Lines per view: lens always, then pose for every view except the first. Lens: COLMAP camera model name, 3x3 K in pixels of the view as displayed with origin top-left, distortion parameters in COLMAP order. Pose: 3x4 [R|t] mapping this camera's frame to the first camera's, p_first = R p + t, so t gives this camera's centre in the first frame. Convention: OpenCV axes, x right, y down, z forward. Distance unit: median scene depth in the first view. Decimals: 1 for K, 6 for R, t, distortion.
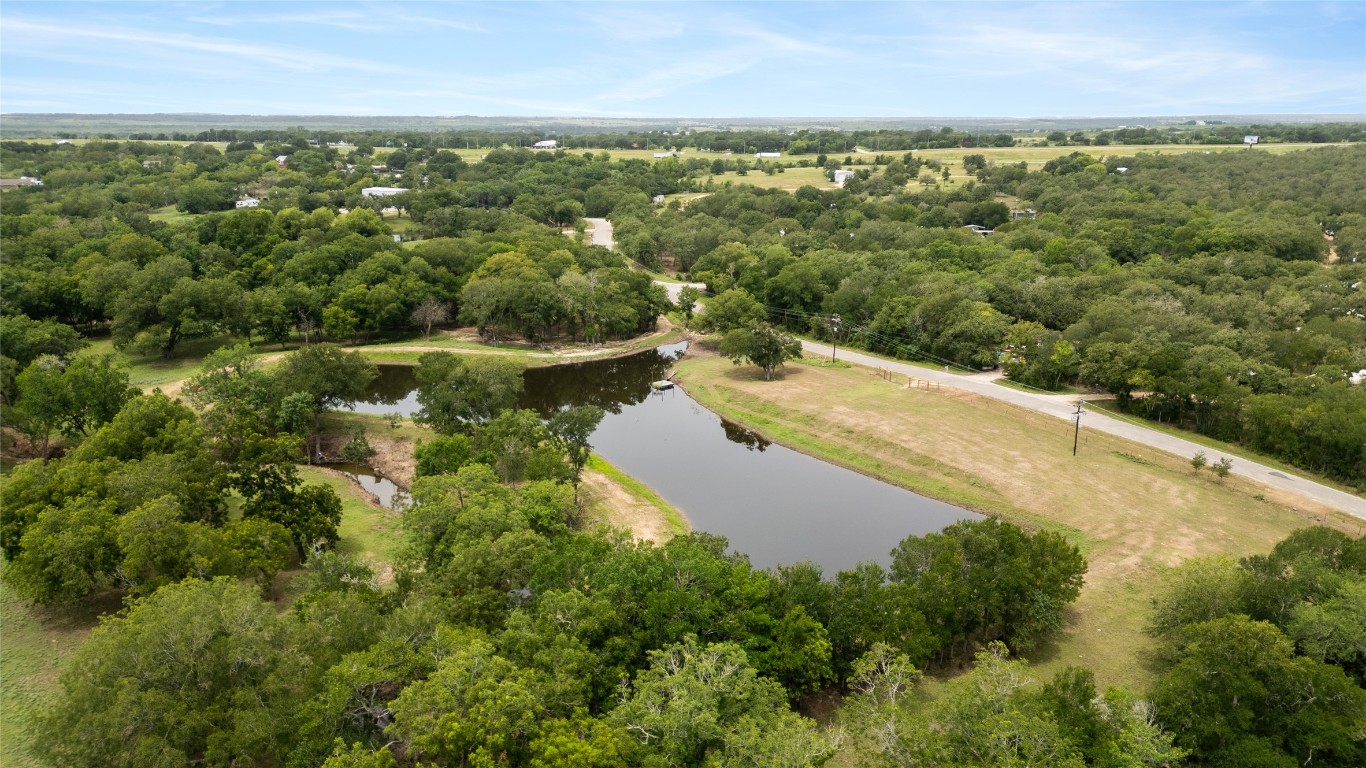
lens RADIAL K [[948.9, 0, 683.0], [0, 948.9, 384.0], [0, 0, 1]] dist [0.075876, -0.074015]
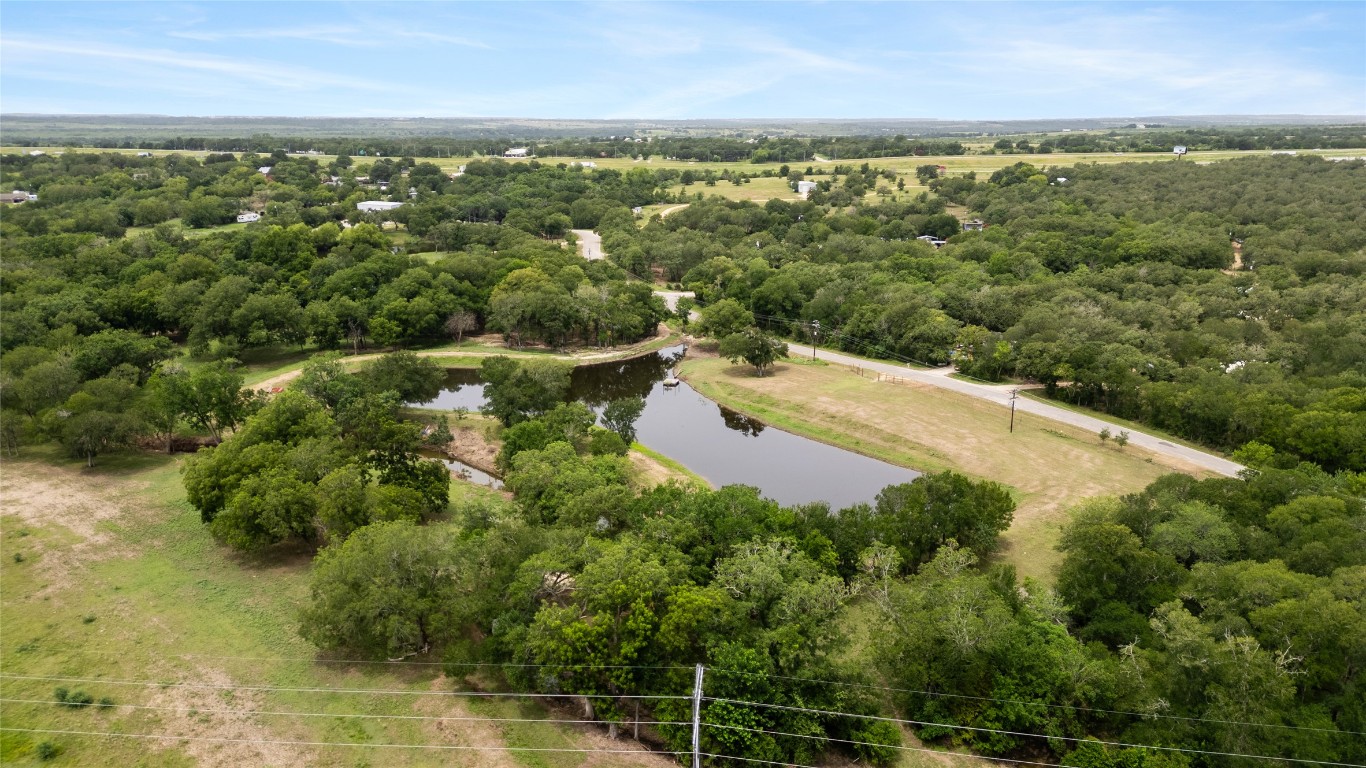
lens RADIAL K [[948.9, 0, 683.0], [0, 948.9, 384.0], [0, 0, 1]] dist [0.075876, -0.074015]
pose [[0.998956, -0.013157, 0.043748, -0.049275], [0.013185, 0.999913, -0.000361, 0.003575], [-0.043739, 0.000937, 0.999043, -0.152425]]
